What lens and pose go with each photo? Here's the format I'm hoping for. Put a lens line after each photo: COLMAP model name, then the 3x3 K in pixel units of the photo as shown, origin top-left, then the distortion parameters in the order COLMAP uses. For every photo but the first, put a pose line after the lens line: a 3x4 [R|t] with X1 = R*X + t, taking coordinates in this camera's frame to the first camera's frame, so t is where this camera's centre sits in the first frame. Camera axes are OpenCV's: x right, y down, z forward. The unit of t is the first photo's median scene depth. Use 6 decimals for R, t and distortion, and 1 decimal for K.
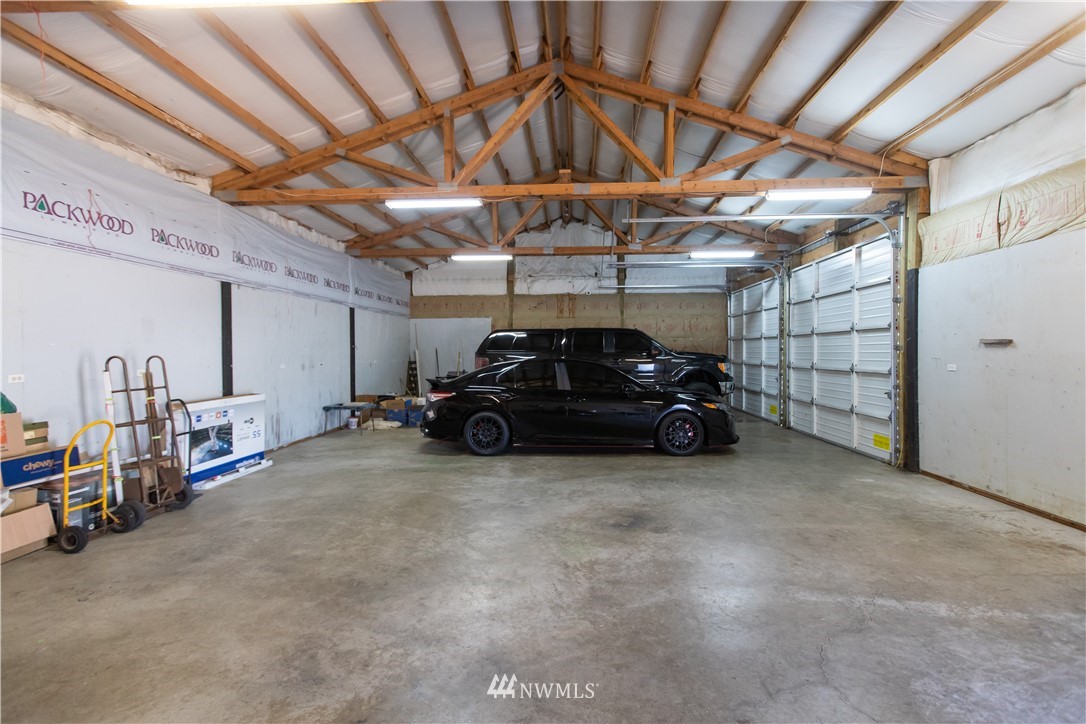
lens RADIAL K [[487.0, 0, 547.5], [0, 487.0, 357.1], [0, 0, 1]] dist [0.002848, -0.000937]
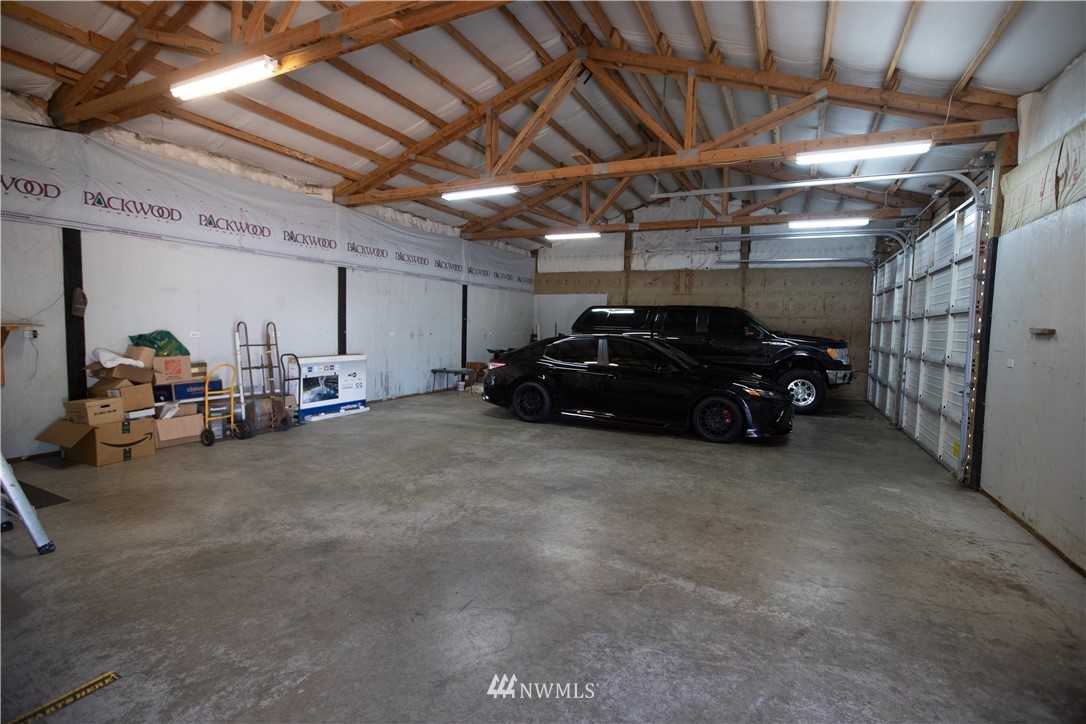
lens RADIAL K [[501.6, 0, 547.1], [0, 501.6, 357.8], [0, 0, 1]] dist [-0.054112, 0.021382]
pose [[0.921297, 0.052758, -0.385265, 0.387884], [-0.034040, 0.997892, 0.055250, -0.005171], [0.387367, -0.037787, 0.921151, -0.016687]]
